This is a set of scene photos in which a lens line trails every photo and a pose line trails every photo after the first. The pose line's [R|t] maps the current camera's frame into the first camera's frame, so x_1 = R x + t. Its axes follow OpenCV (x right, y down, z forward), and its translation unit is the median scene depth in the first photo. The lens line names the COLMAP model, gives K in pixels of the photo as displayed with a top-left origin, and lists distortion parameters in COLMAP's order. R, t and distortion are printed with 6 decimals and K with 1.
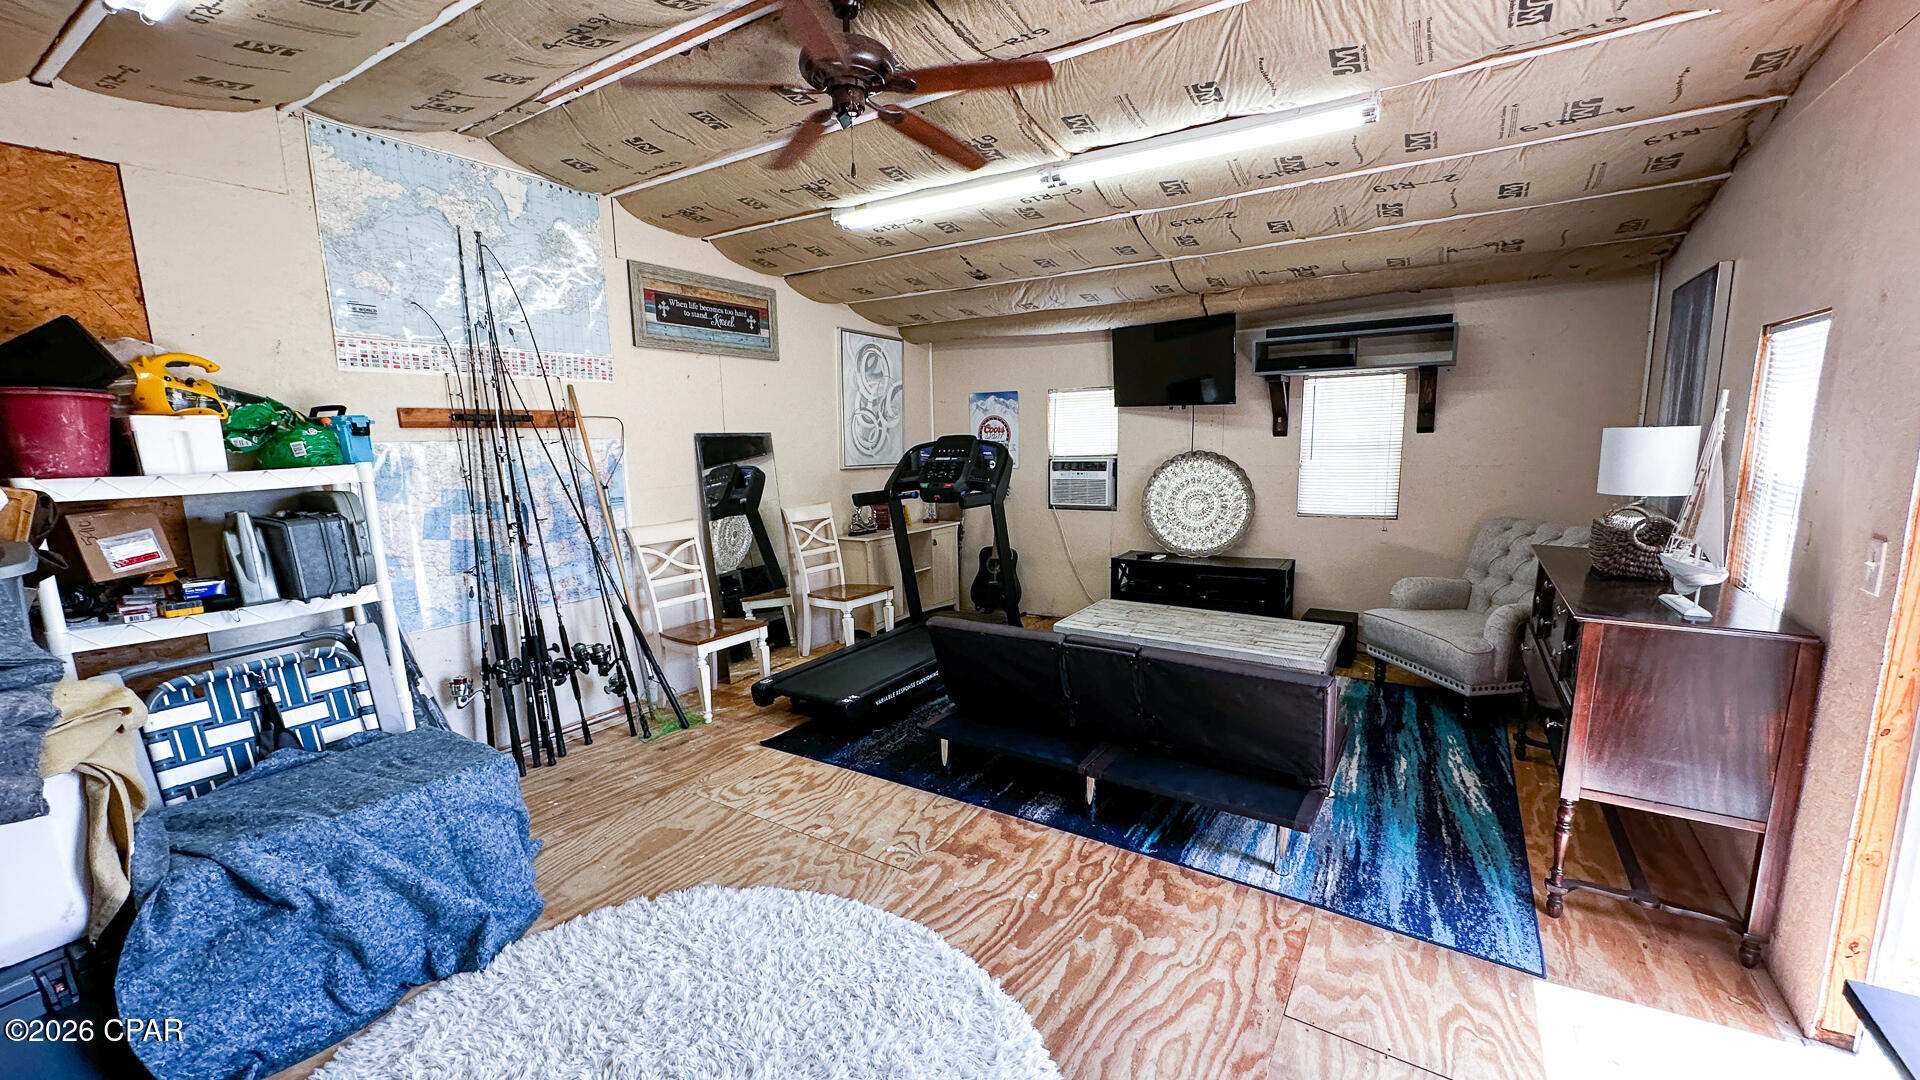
lens RADIAL K [[764.3, 0, 960.7], [0, 764.3, 543.7], [0, 0, 1]] dist [-0.000694, -0.000474]
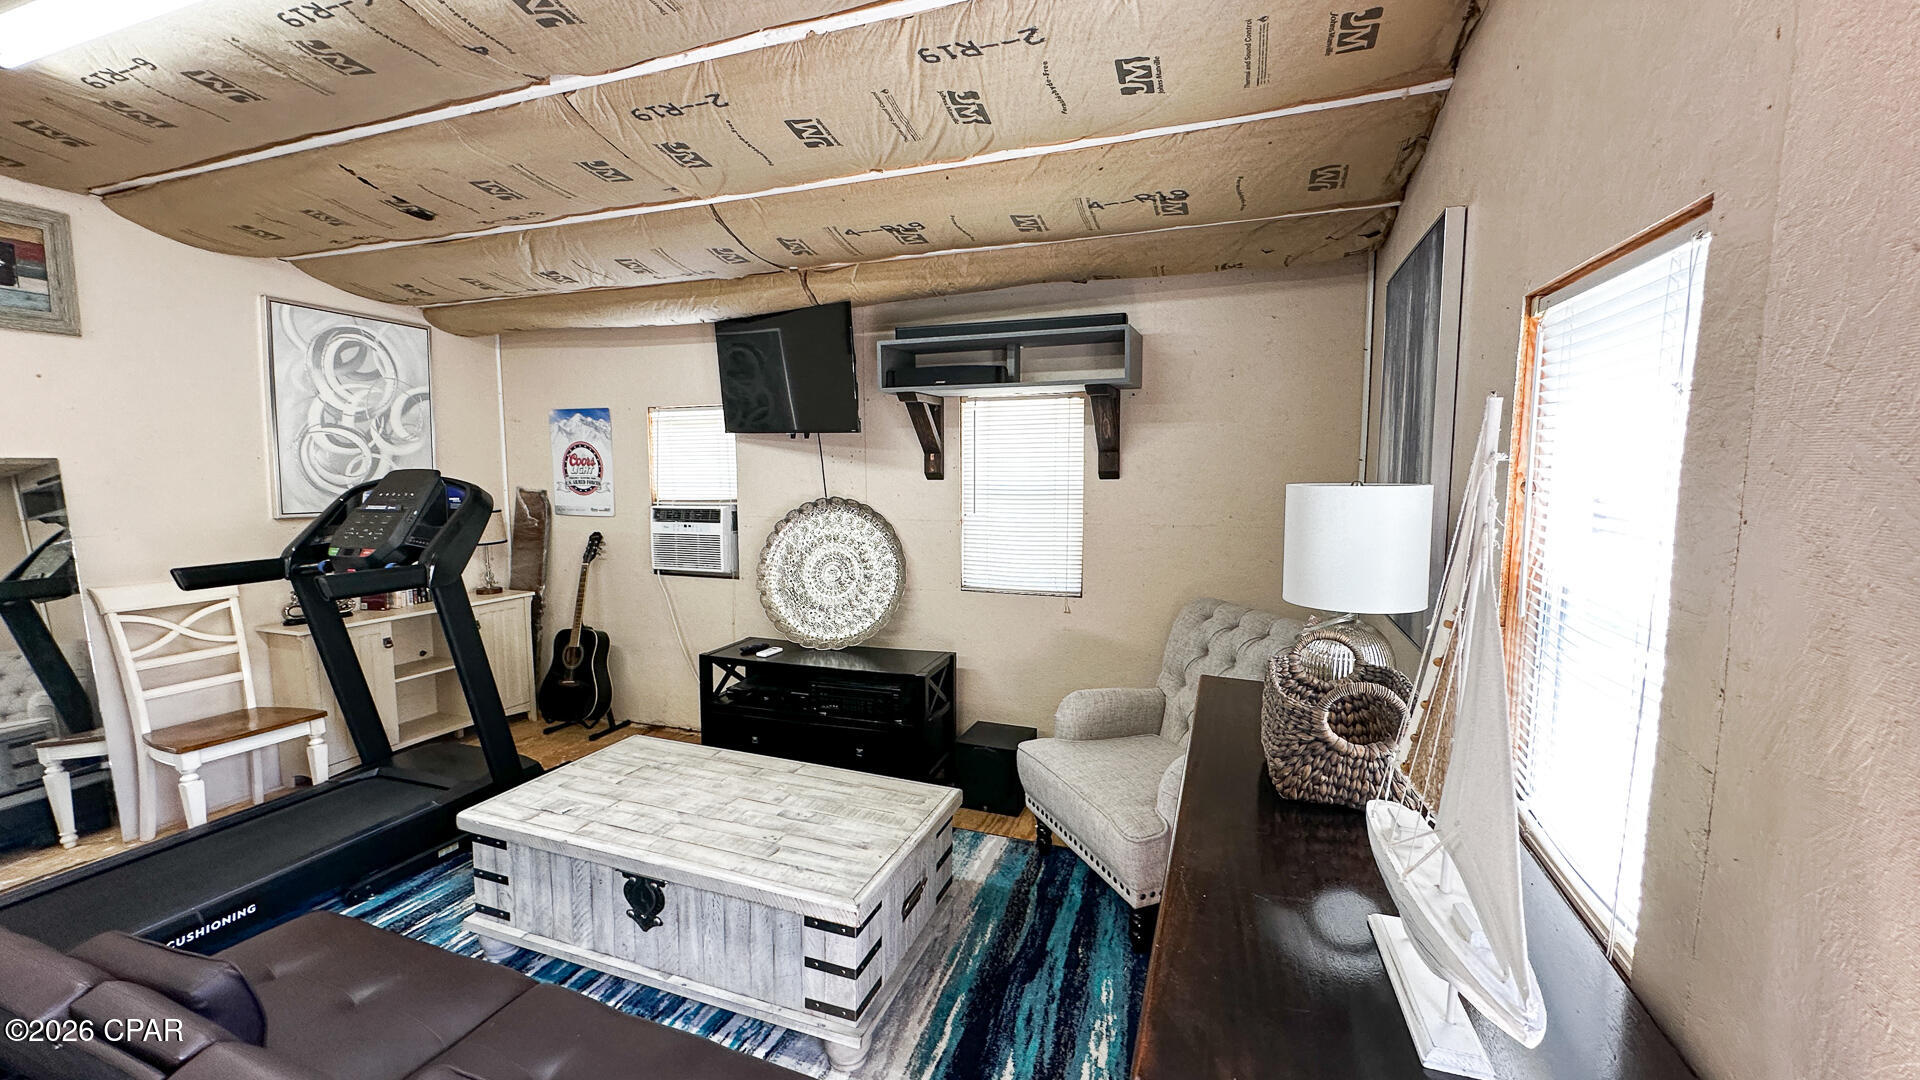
lens RADIAL K [[765.3, 0, 958.8], [0, 765.3, 521.5], [0, 0, 1]] dist [-0.001388, -0.000121]
pose [[0.977259, 0.005447, 0.211981, 0.292023], [0.009271, 0.997616, -0.068379, -0.052950], [-0.211848, 0.068790, 0.974879, 0.302232]]
